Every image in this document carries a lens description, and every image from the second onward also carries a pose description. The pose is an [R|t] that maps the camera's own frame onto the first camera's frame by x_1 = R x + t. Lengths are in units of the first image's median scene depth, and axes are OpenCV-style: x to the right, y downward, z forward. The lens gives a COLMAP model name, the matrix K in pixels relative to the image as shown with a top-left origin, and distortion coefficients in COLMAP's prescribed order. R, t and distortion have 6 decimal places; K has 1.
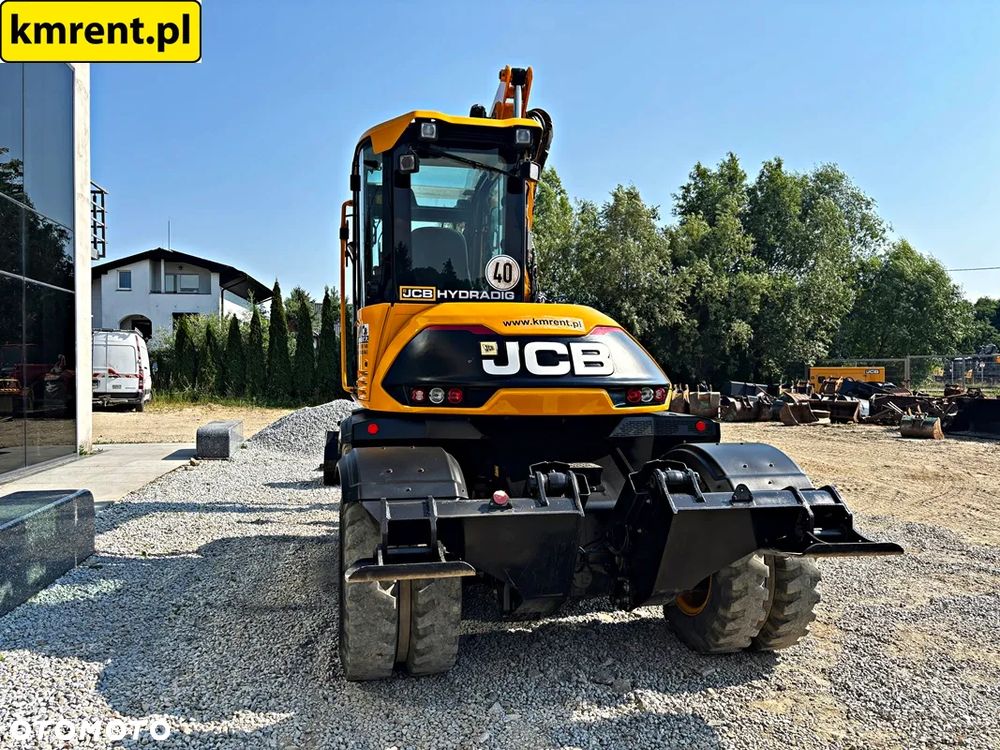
lens RADIAL K [[763.5, 0, 500.0], [0, 763.5, 375.0], [0, 0, 1]] dist [0.057615, -0.077211]
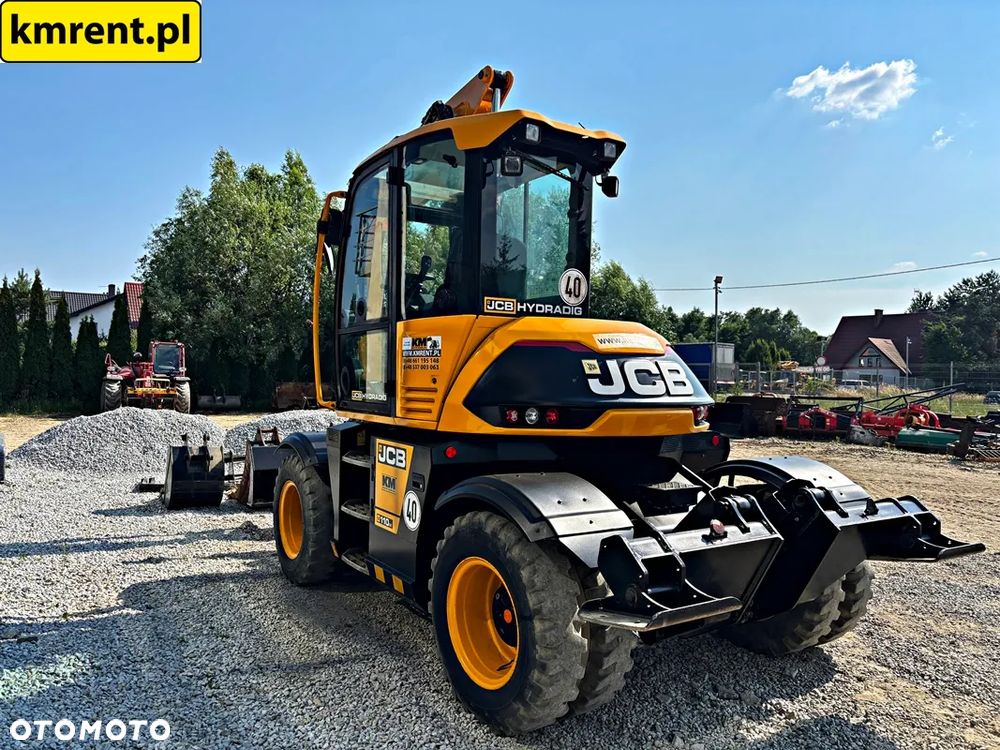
lens RADIAL K [[763.5, 0, 500.0], [0, 763.5, 375.0], [0, 0, 1]] dist [0.057615, -0.077211]
pose [[0.929298, 0.008877, 0.369224, -0.452969], [-0.009296, 0.999957, -0.000644, -0.021777], [-0.369213, -0.002834, 0.929340, 0.138218]]
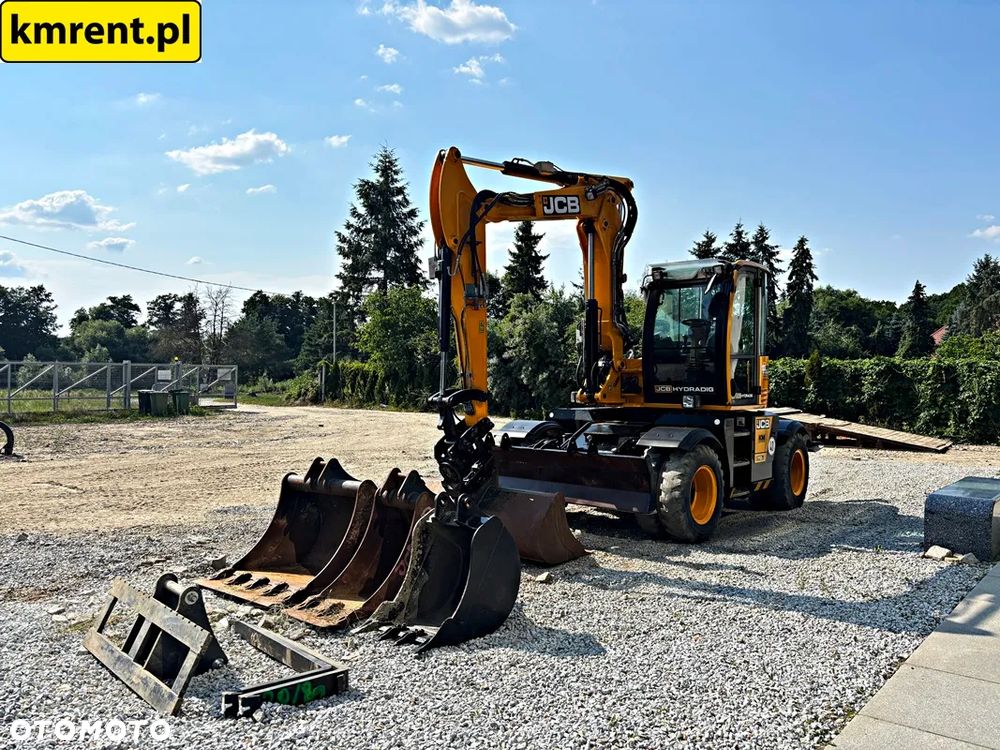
lens RADIAL K [[764.8, 0, 496.7], [0, 764.8, 385.5], [0, 0, 1]] dist [0.062034, -0.079883]
pose [[-0.622603, -0.013796, 0.782416, -1.346938], [-0.002511, 0.999875, 0.015633, -0.045568], [-0.782534, 0.007768, -0.622560, 2.897985]]
